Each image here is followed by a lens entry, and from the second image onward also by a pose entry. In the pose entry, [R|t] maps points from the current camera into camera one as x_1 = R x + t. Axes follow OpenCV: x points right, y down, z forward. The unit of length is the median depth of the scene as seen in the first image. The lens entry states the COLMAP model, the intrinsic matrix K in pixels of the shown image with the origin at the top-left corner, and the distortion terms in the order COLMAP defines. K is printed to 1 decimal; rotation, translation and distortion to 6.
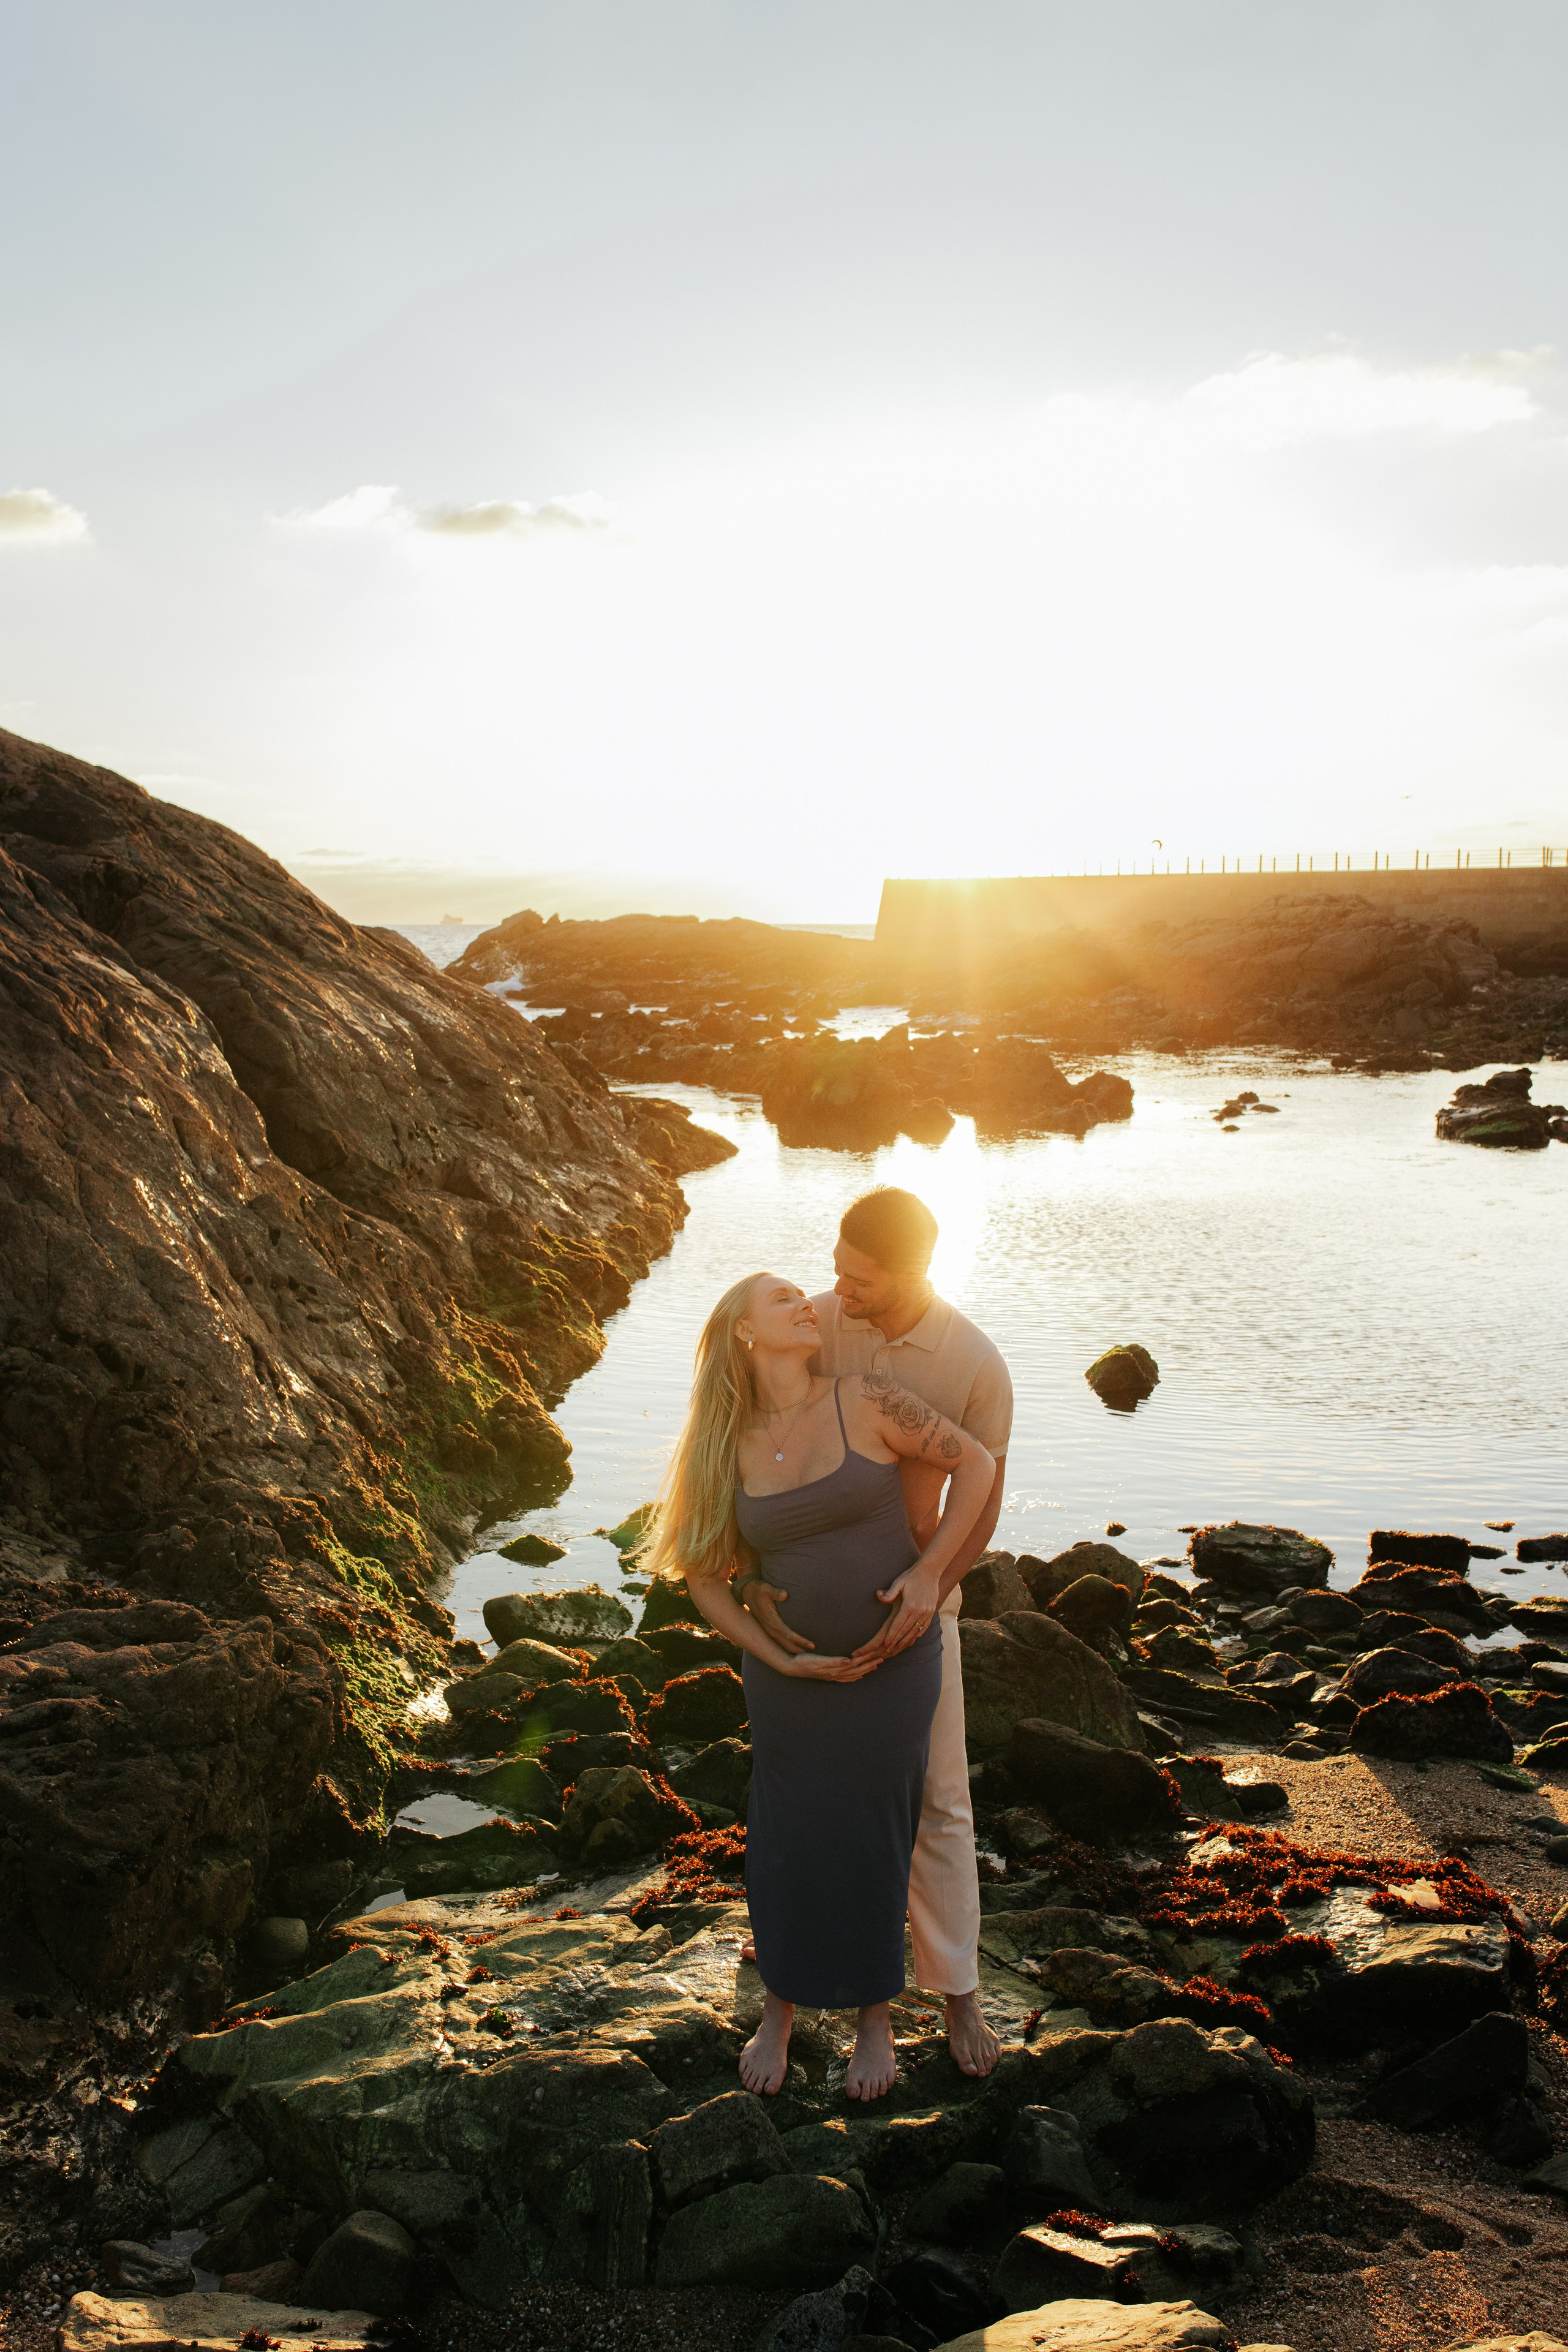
lens RADIAL K [[2300.3, 0, 779.9], [0, 2300.3, 1185.8], [0, 0, 1]] dist [0.004362, 0.003339]
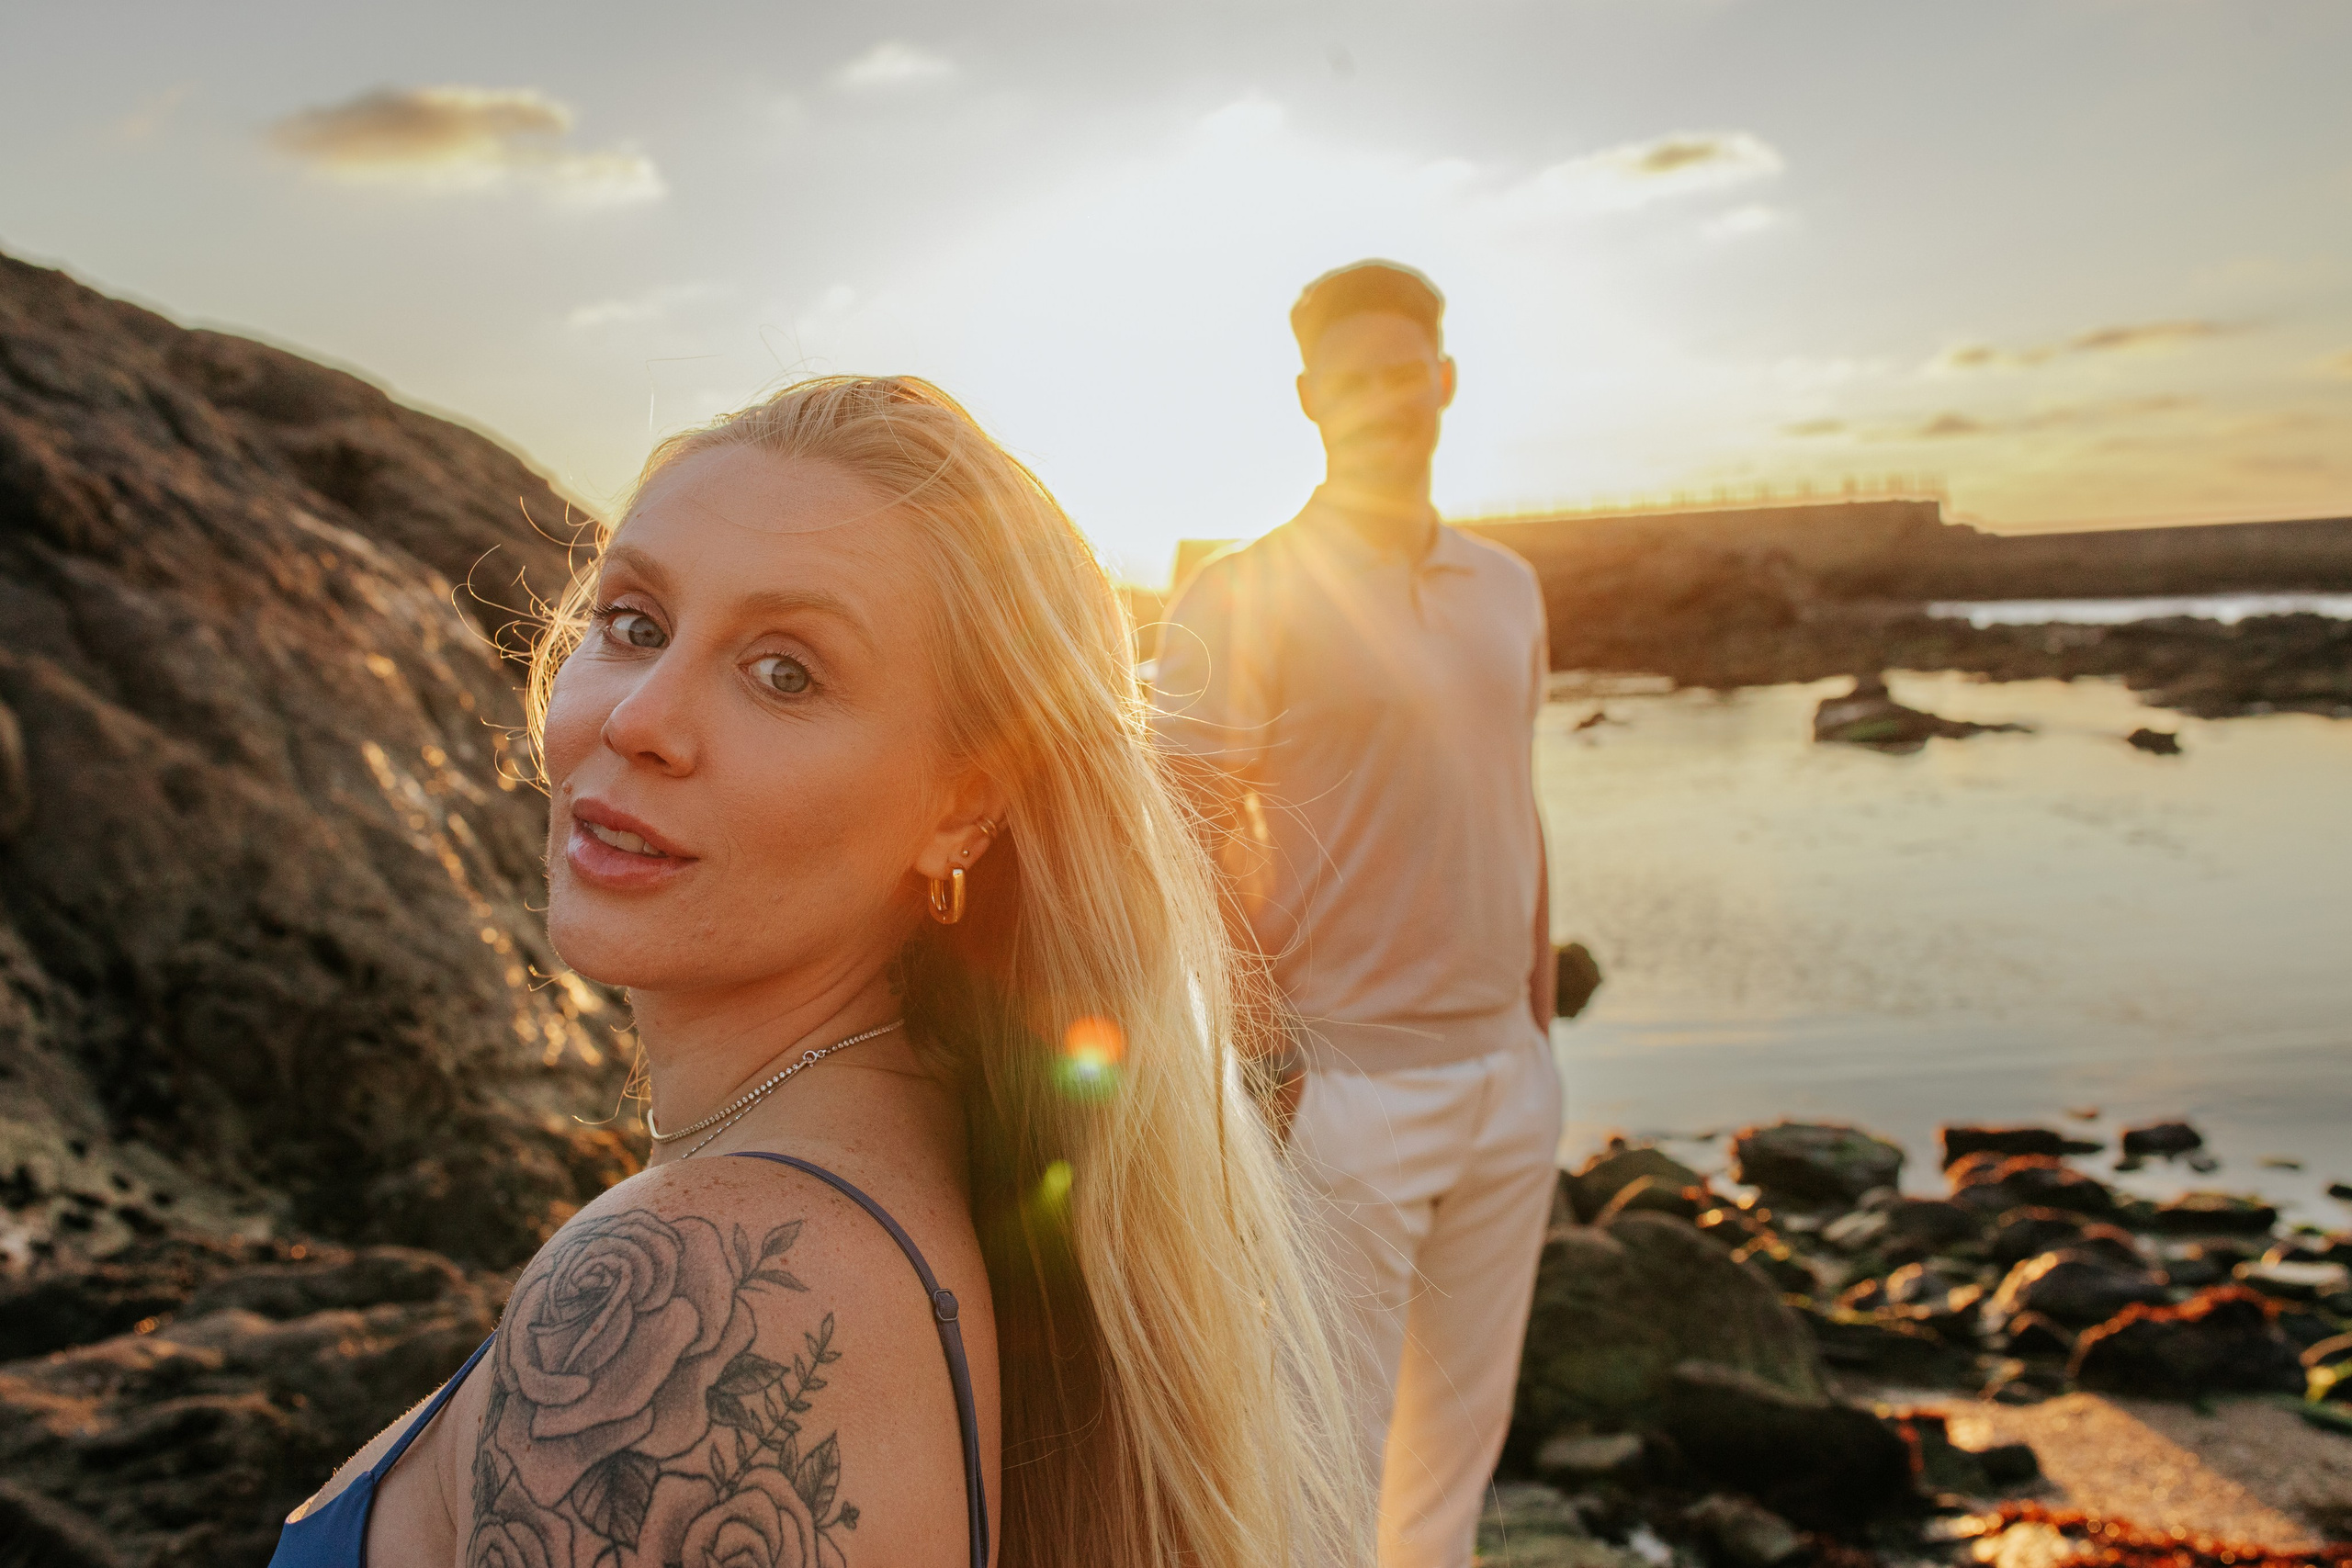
lens RADIAL K [[2302.7, 0, 1162.7], [0, 2302.7, 790.0], [0, 0, 1]] dist [0.008340, 0.008553]
pose [[0.998247, -0.039465, 0.044115, -0.049726], [0.041054, 0.998518, -0.035722, 0.057188], [-0.042639, 0.037471, 0.998388, 0.228608]]
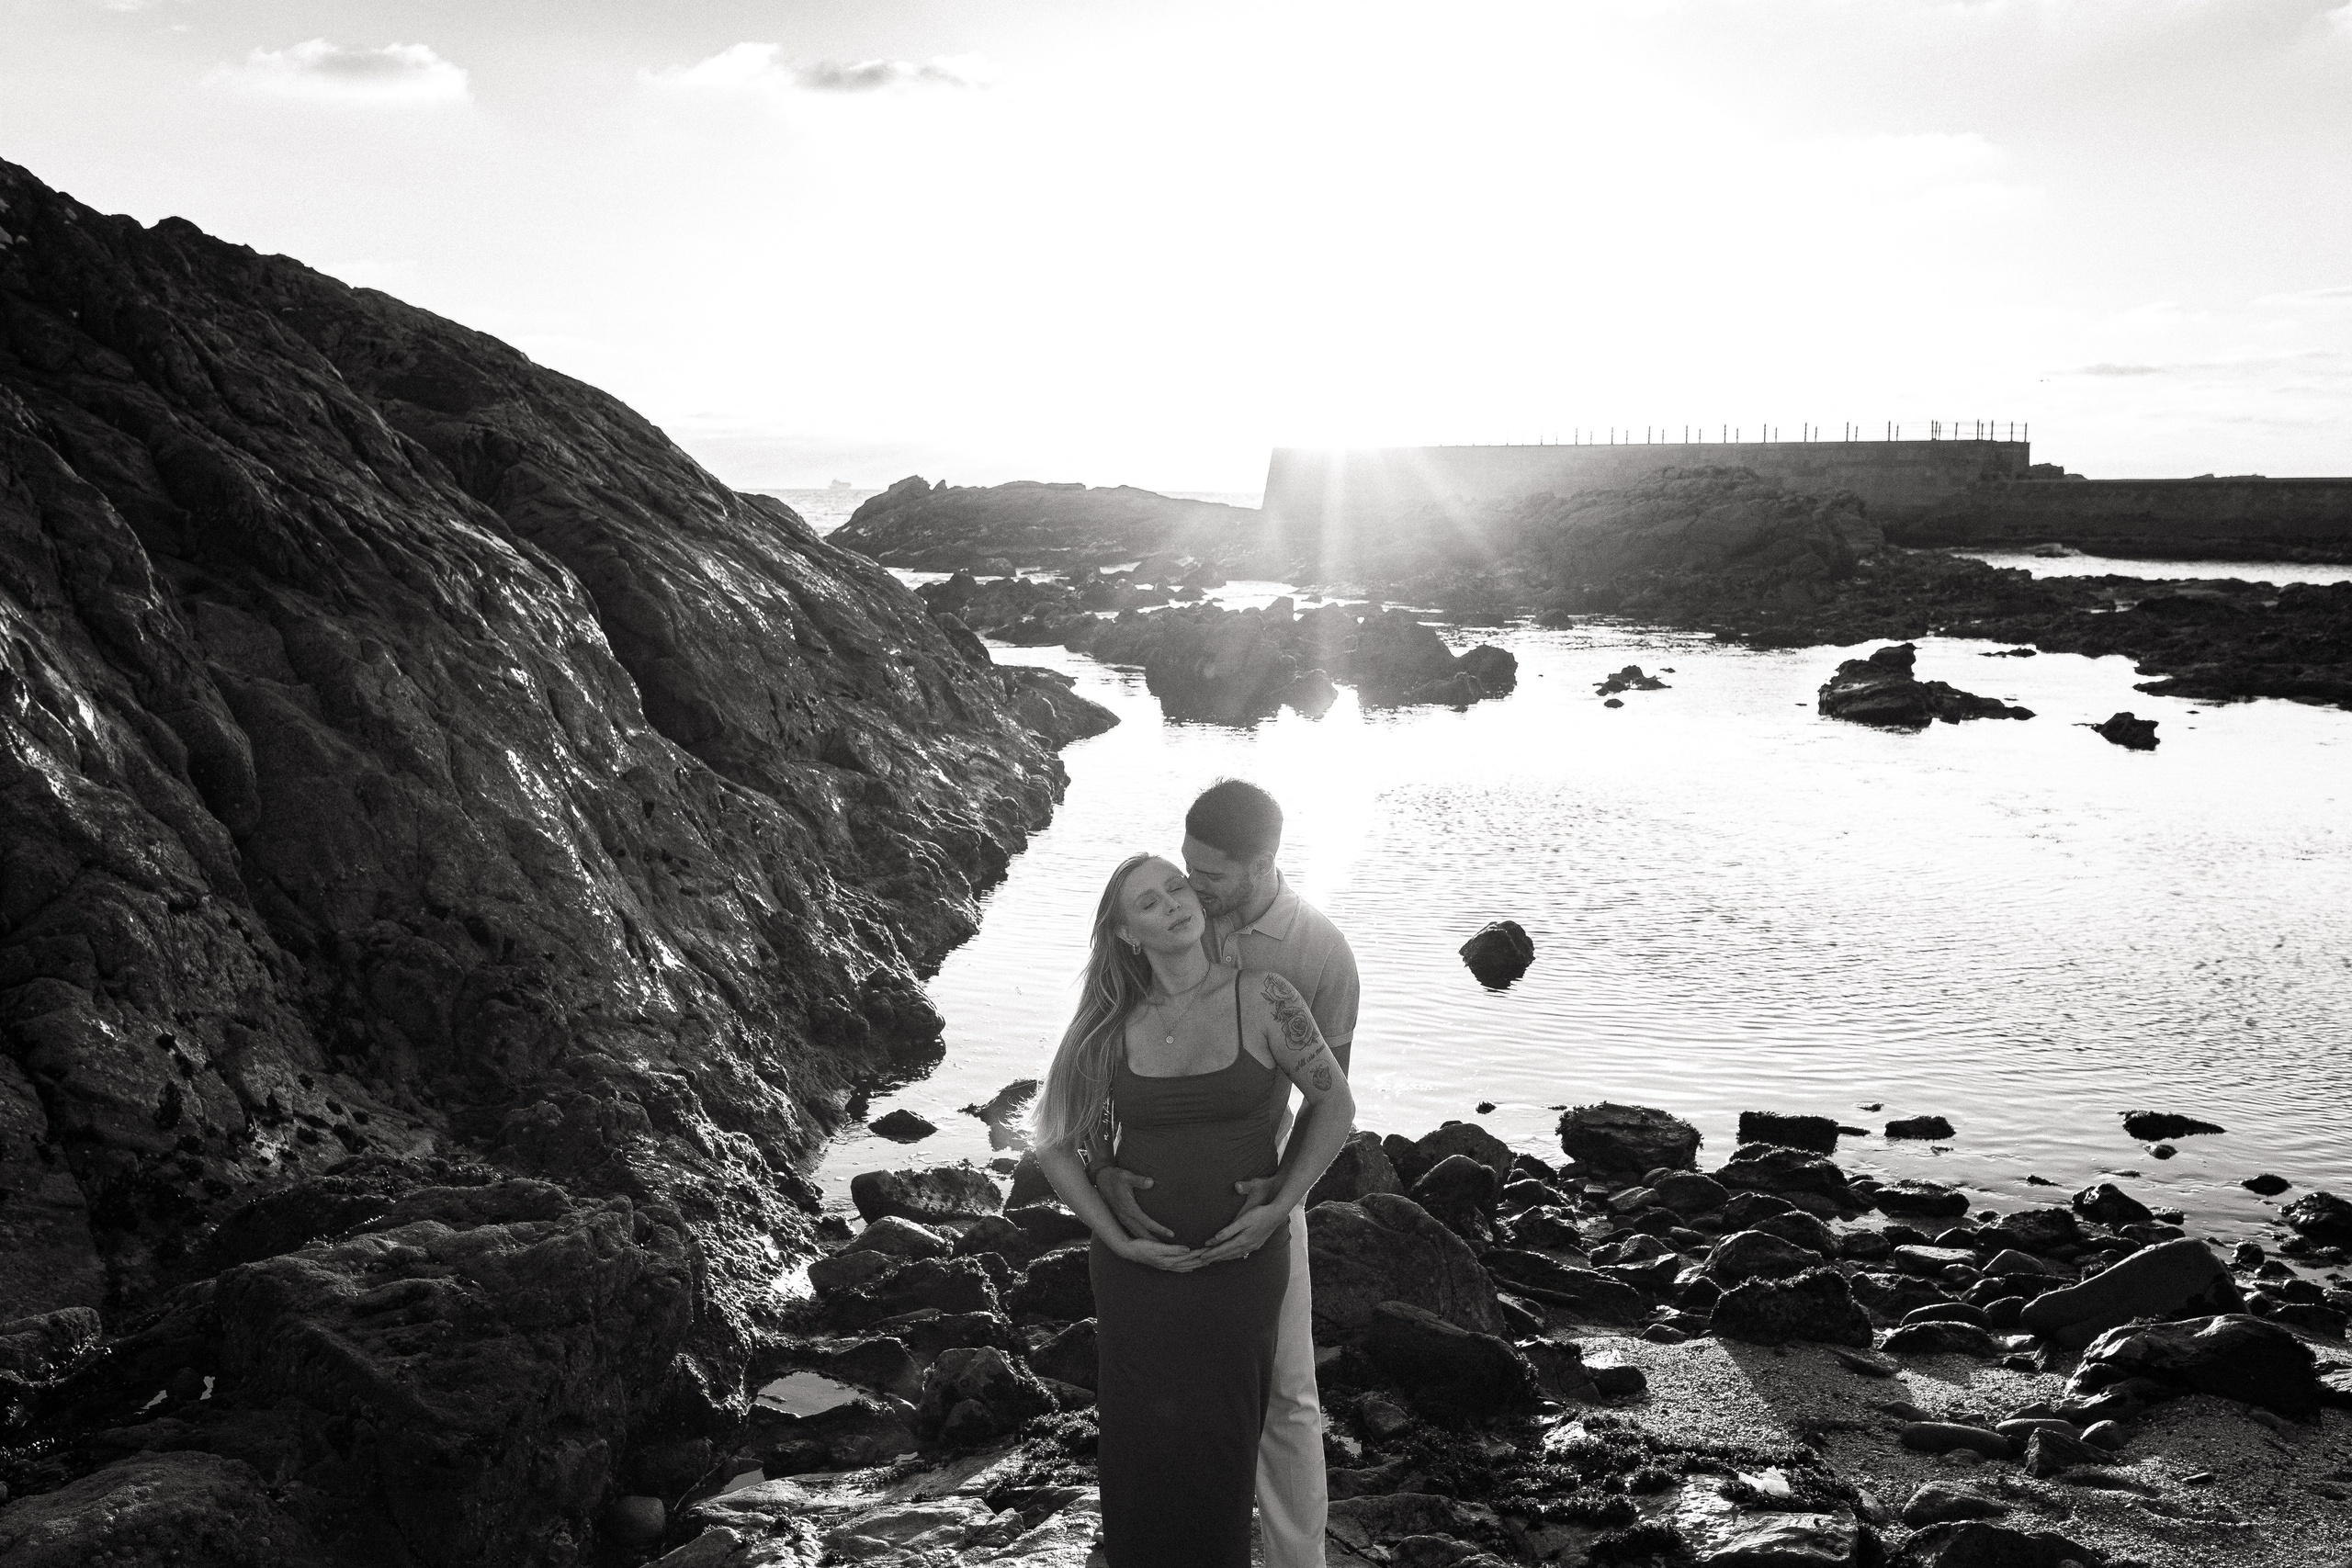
lens RADIAL K [[2300.1, 0, 1174.5], [0, 2300.1, 780.2], [0, 0, 1]] dist [0.004362, 0.003339]
pose [[0.999969, 0.007381, 0.002838, 0.007504], [-0.007416, 0.999898, 0.012220, -0.005340], [-0.002747, -0.012240, 0.999921, -0.000173]]
